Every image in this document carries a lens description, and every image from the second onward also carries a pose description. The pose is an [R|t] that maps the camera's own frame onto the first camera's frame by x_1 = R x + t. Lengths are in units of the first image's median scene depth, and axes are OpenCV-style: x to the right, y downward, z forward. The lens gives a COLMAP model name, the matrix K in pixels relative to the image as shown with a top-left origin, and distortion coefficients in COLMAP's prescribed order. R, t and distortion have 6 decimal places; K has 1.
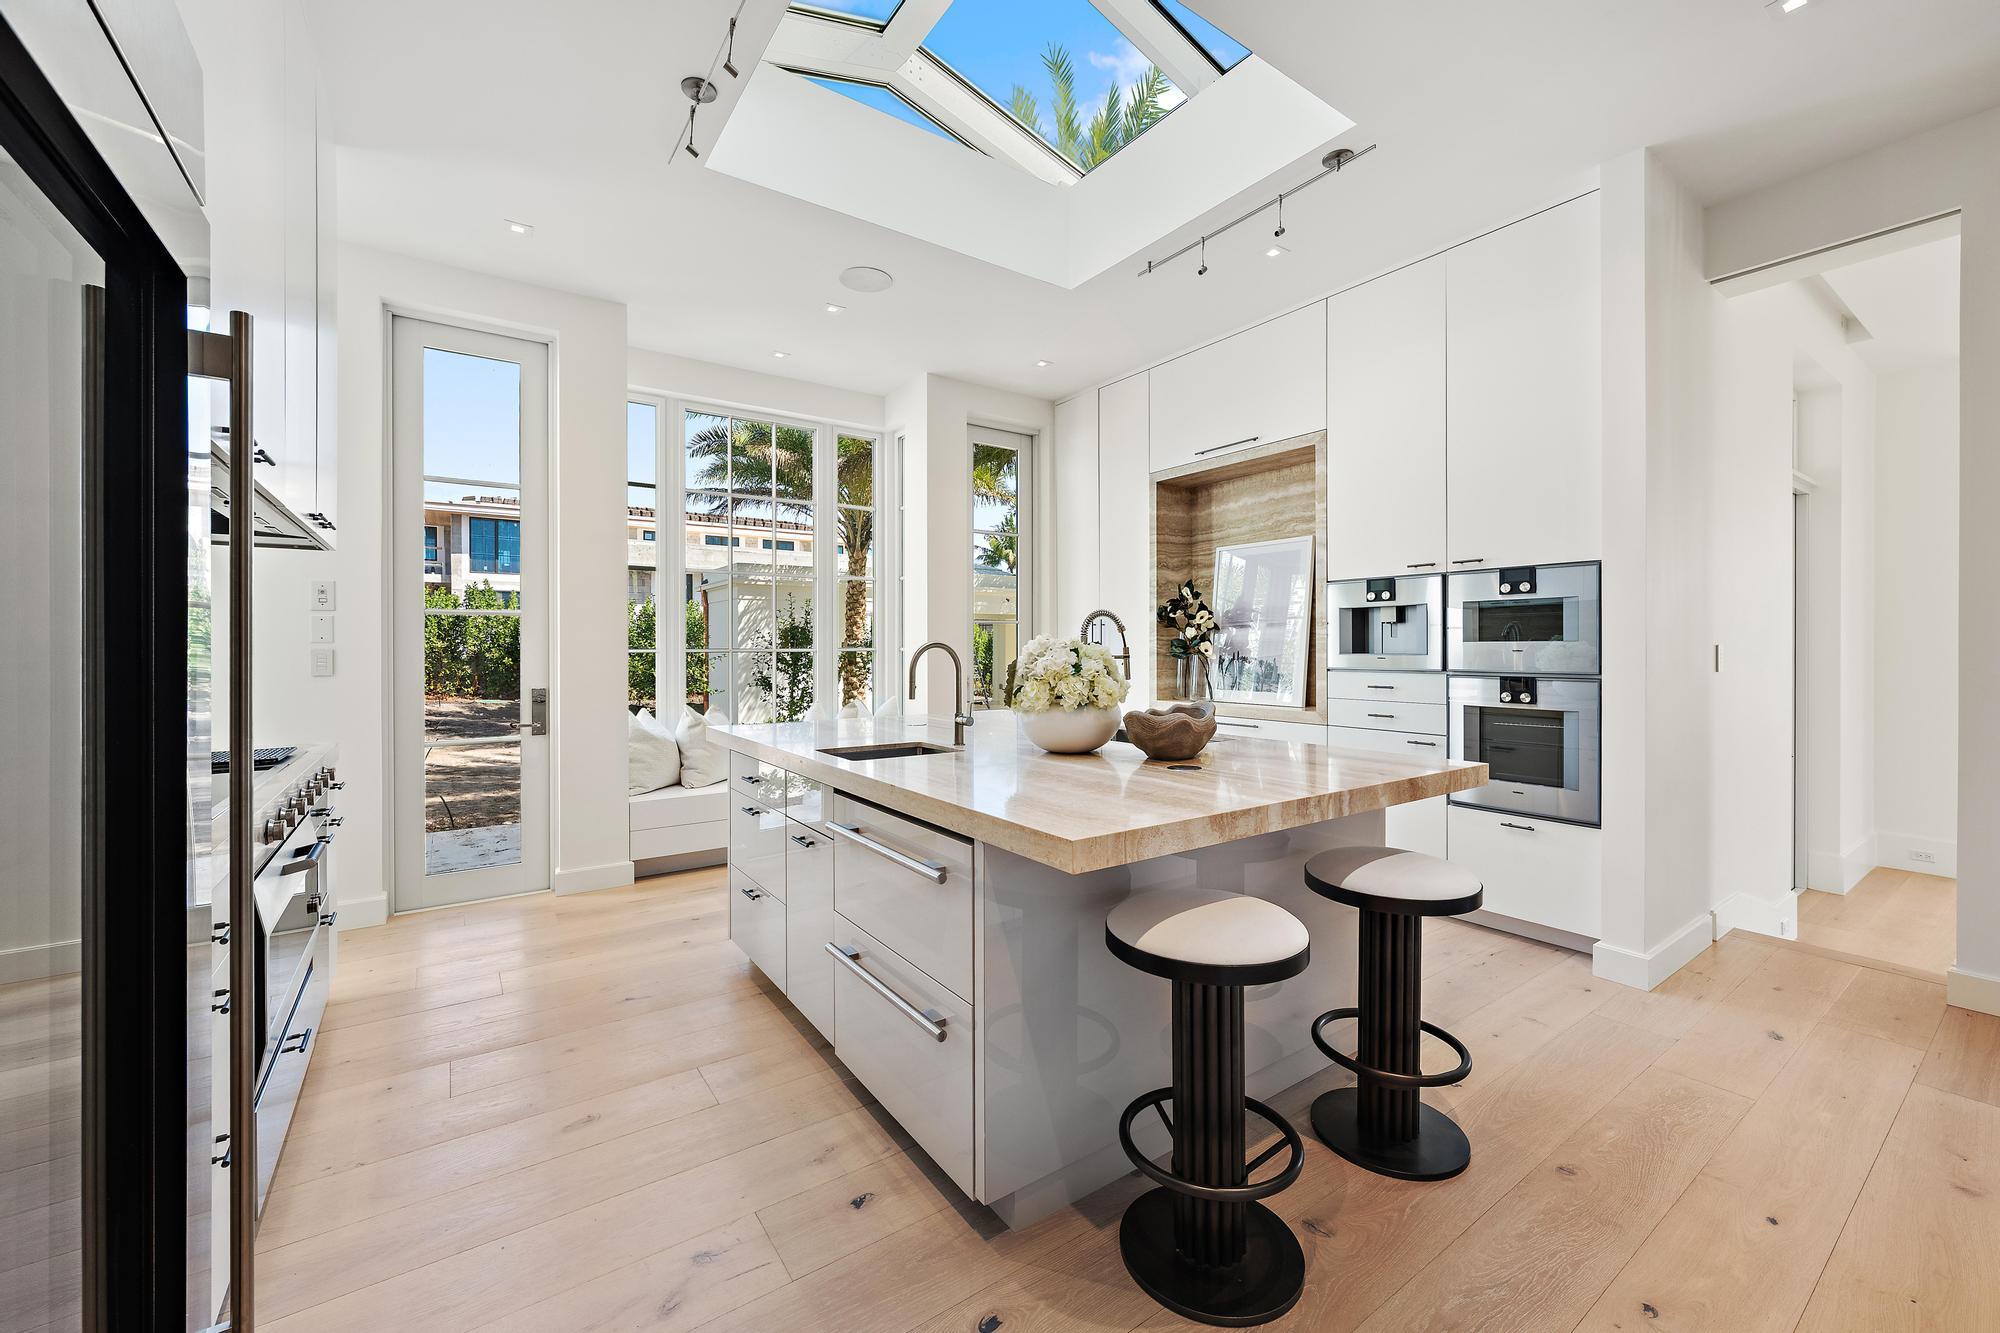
lens RADIAL K [[788.0, 0, 1006.5], [0, 788.0, 653.6], [0, 0, 1]] dist [0.004208, 0.000067]
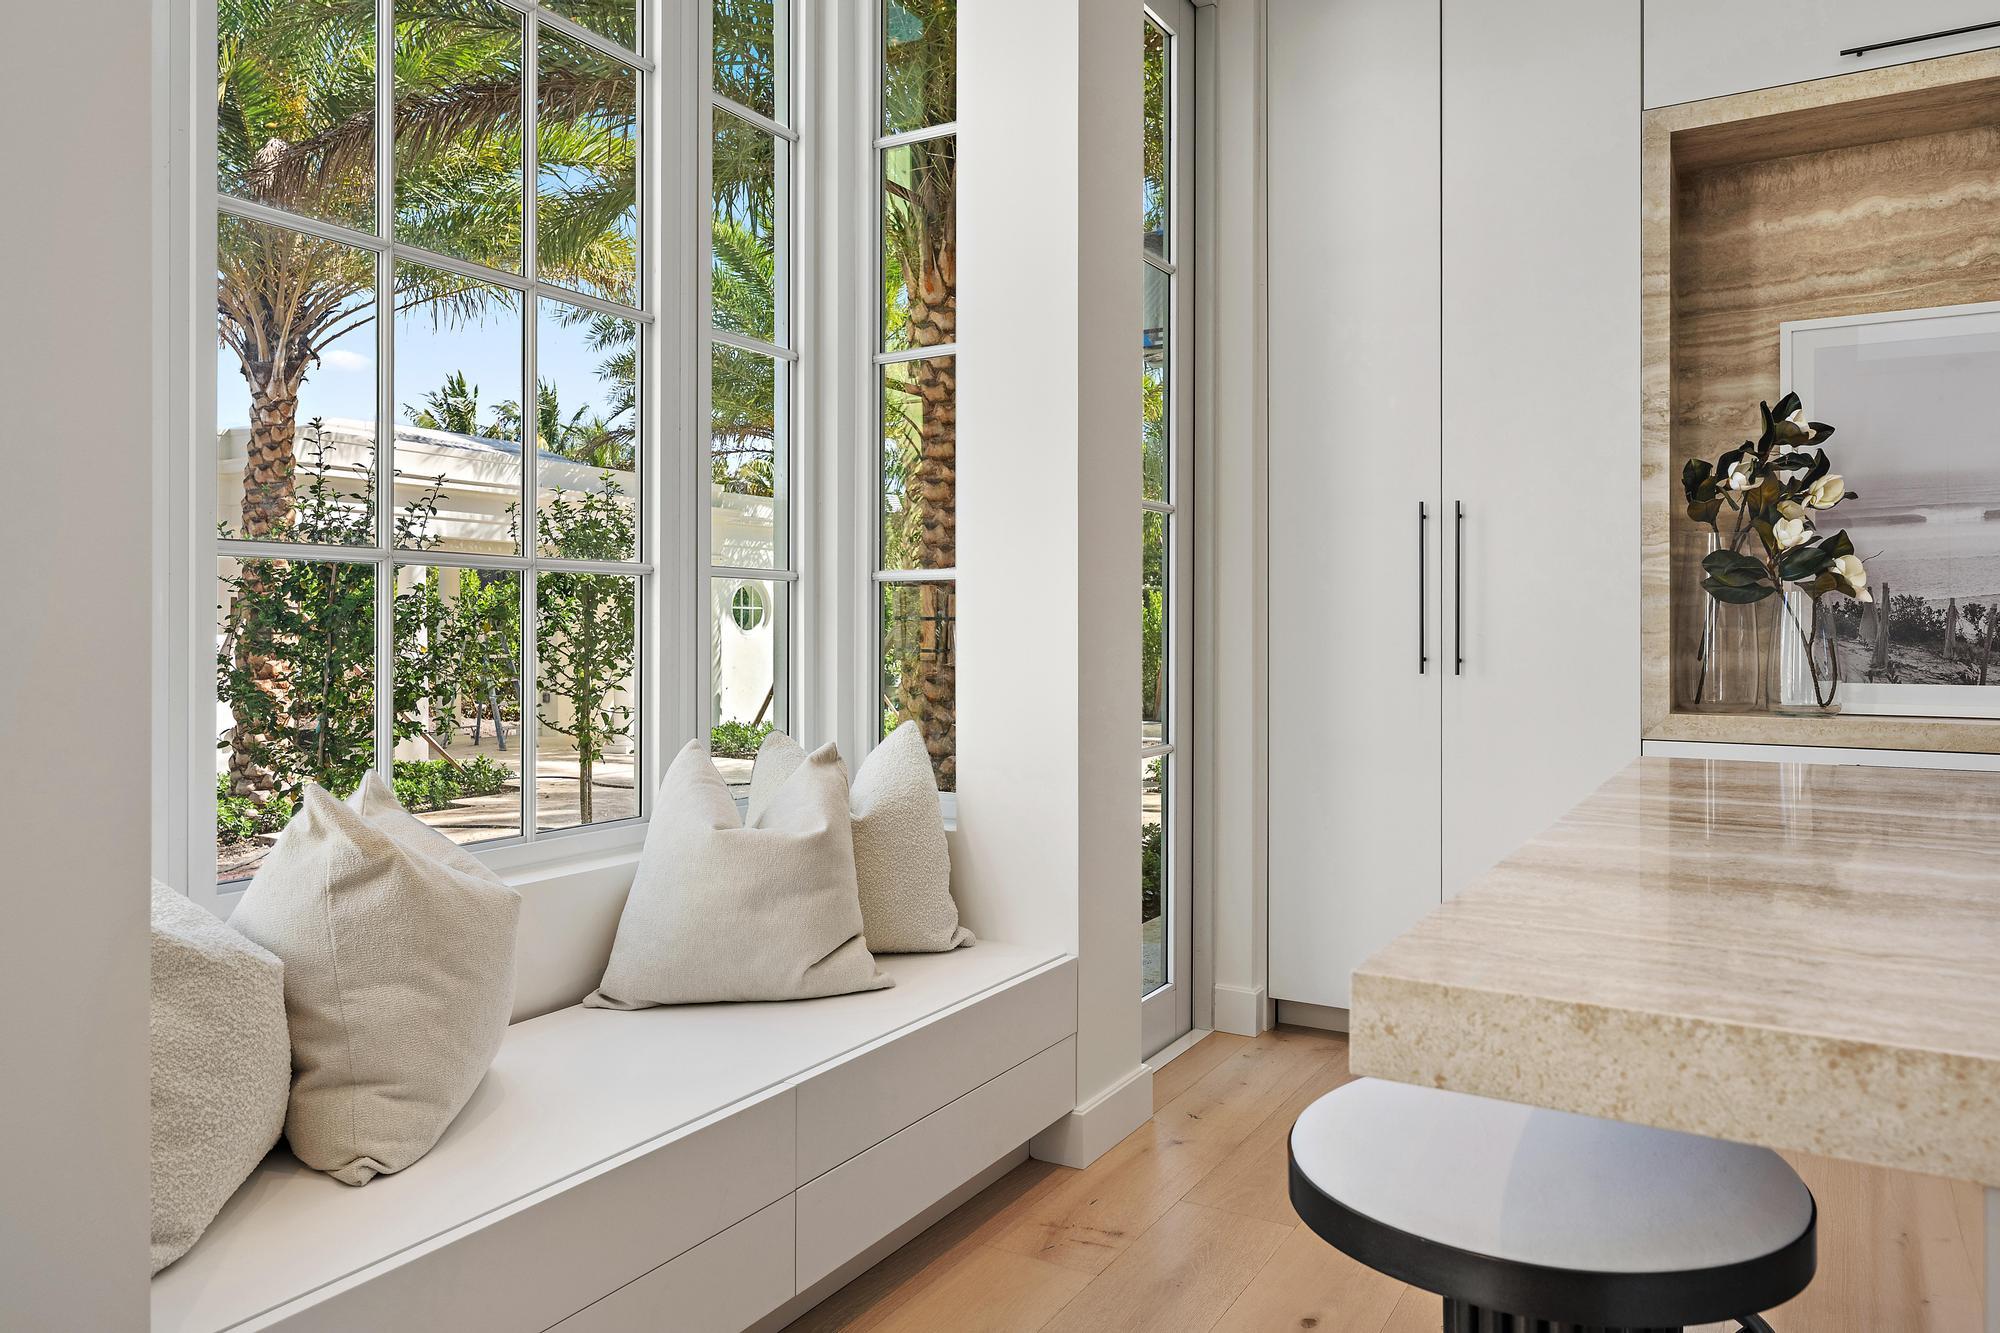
lens RADIAL K [[1294.1, 0, 1001.1], [0, 1294.1, 661.6], [0, 0, 1]] dist [-0.002075, -0.001098]
pose [[0.915825, -0.013198, 0.401362, -0.351429], [0.001386, 0.999558, 0.029705, 0.015585], [-0.401576, -0.026649, 0.915438, 0.554242]]
